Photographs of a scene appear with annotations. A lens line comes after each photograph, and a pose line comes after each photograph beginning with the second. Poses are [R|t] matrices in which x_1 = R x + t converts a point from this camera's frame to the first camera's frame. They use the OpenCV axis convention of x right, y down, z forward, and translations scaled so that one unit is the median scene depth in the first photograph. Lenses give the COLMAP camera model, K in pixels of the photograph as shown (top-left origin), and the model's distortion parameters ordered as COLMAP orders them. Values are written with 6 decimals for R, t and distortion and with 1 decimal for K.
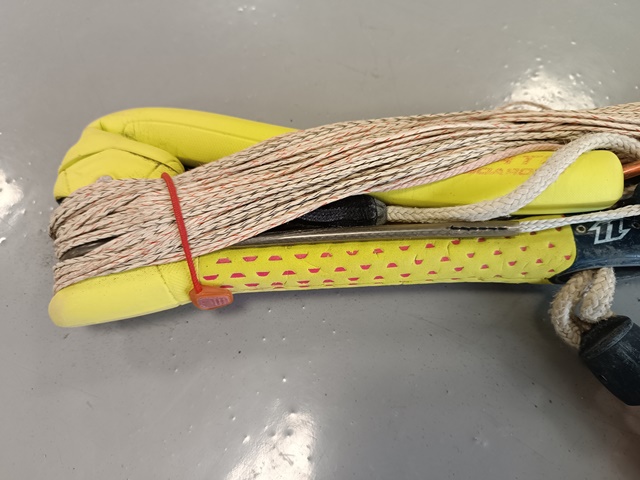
lens RADIAL K [[461.1, 0, 320.0], [0, 461.1, 240.0], [0, 0, 1]] dist [-0.004199, -0.002544]
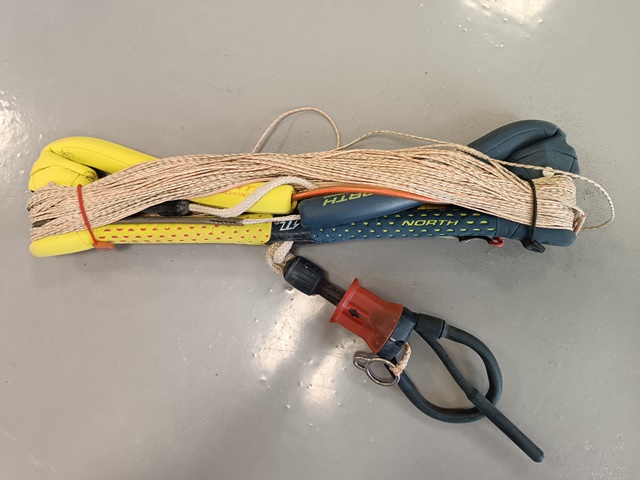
lens RADIAL K [[461.1, 0, 320.0], [0, 461.1, 240.0], [0, 0, 1]] dist [-0.004199, -0.002544]
pose [[0.997436, 0.045807, -0.054978, 0.880521], [-0.030721, 0.967977, 0.249150, -0.465577], [0.064630, -0.246823, 0.966903, -0.987101]]
